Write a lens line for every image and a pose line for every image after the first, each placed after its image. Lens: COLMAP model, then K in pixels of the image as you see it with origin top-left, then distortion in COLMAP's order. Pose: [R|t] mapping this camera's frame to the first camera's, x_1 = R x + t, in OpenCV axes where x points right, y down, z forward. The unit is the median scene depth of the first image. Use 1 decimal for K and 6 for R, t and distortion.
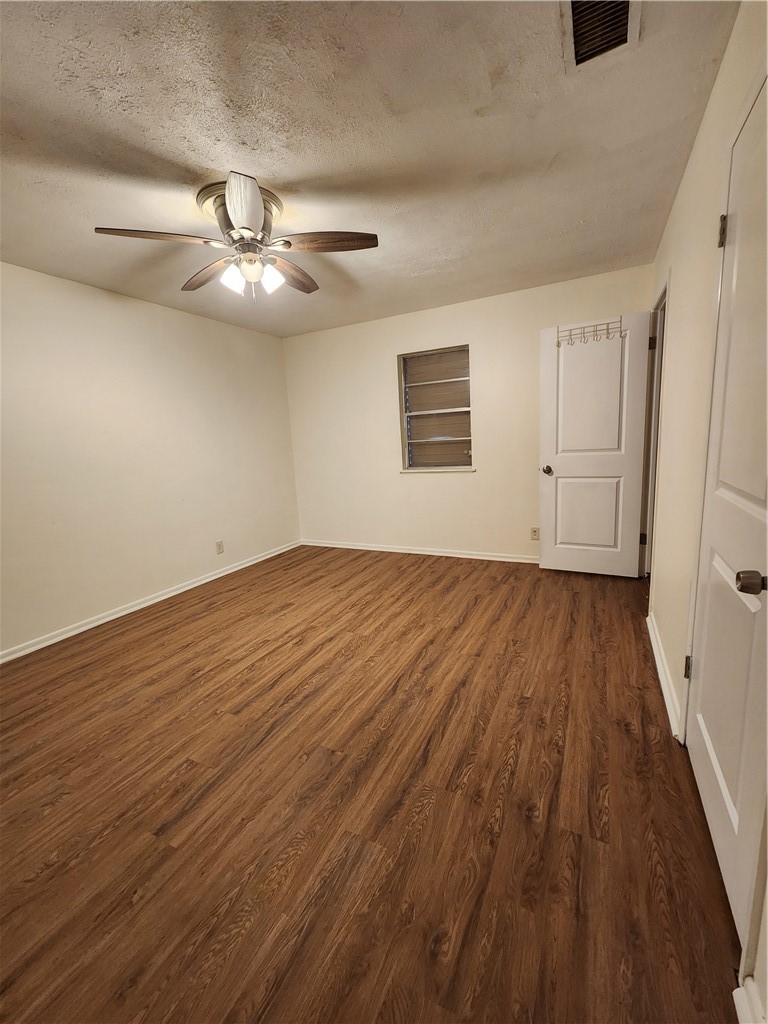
lens RADIAL K [[421.0, 0, 385.7], [0, 421.0, 510.4], [0, 0, 1]] dist [-0.002814, -0.000164]
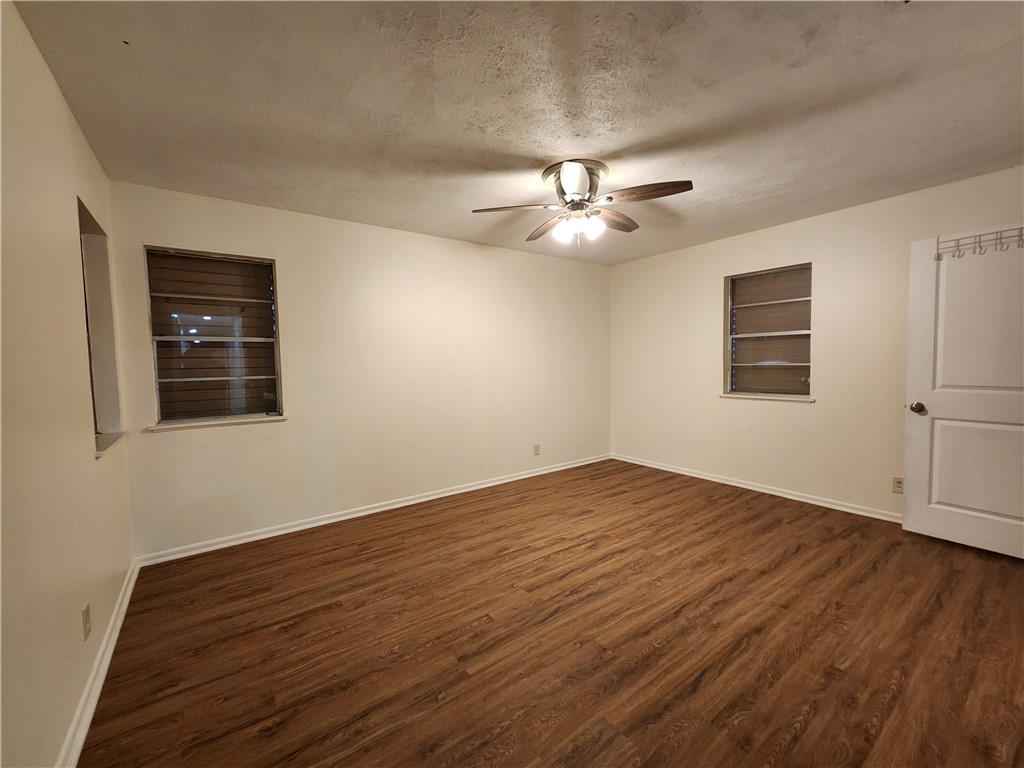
lens RADIAL K [[421.0, 0, 513.0], [0, 421.0, 384.6], [0, 0, 1]] dist [-0.002814, -0.000164]
pose [[0.893166, 0.065906, -0.444872, 0.082111], [-0.107499, 0.991815, -0.068891, -0.002189], [0.436691, 0.109355, 0.892940, -0.118840]]
